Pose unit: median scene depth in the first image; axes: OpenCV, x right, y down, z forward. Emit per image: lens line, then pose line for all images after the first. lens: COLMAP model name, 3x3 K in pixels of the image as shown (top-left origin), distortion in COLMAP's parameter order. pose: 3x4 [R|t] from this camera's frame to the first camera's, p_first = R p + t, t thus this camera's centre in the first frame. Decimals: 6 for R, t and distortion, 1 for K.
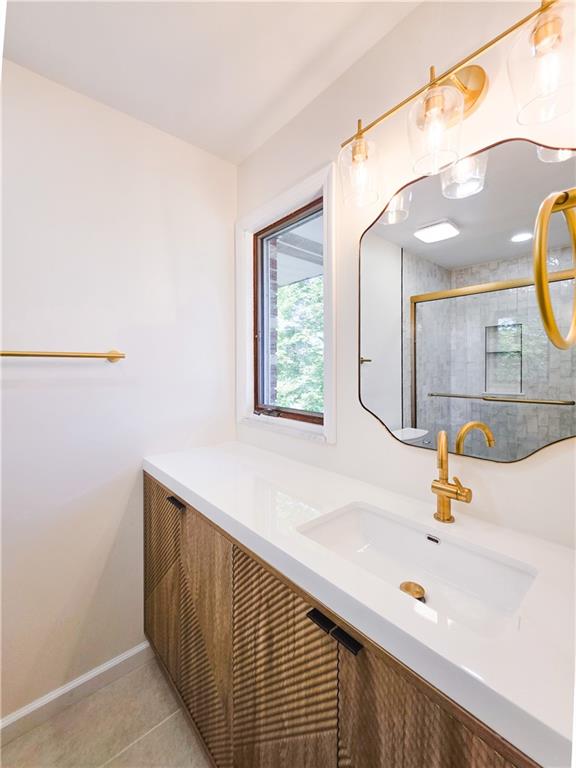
lens RADIAL K [[307.8, 0, 288.6], [0, 307.8, 382.7], [0, 0, 1]] dist [0.000309, 0.001222]
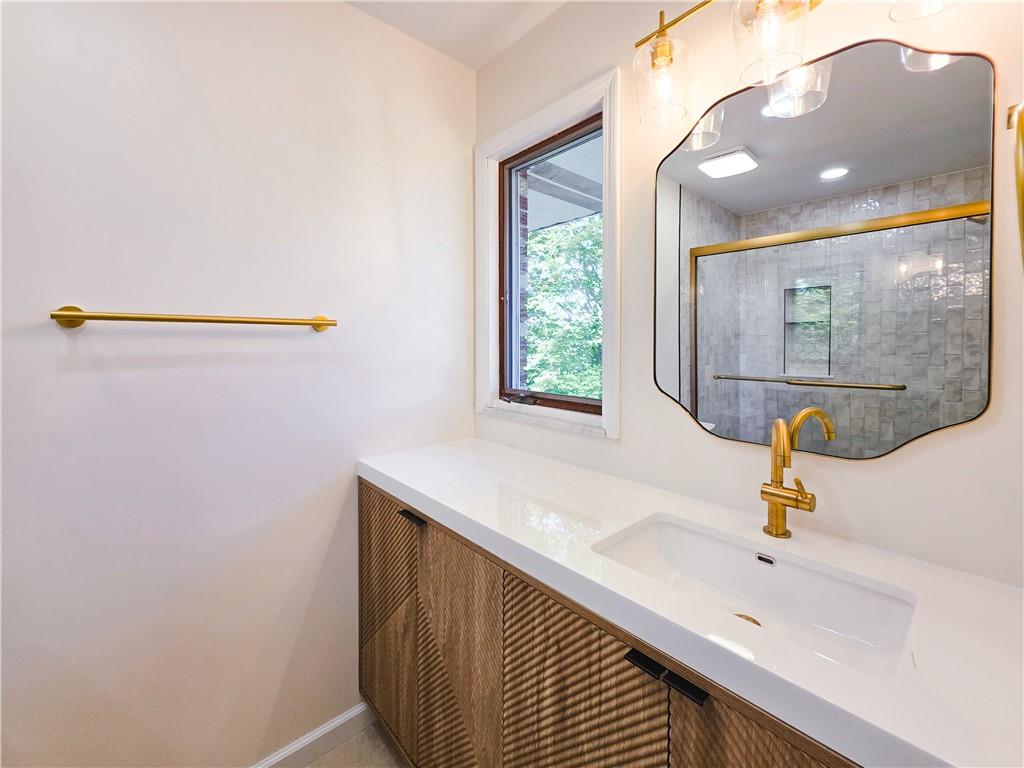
lens RADIAL K [[410.4, 0, 468.1], [0, 410.4, 372.3], [0, 0, 1]] dist [0.000309, 0.001222]
pose [[0.999638, 0.000018, 0.026918, -0.247605], [-0.000195, 0.999978, 0.006580, 0.026824], [-0.026918, -0.006582, 0.999616, -0.004851]]
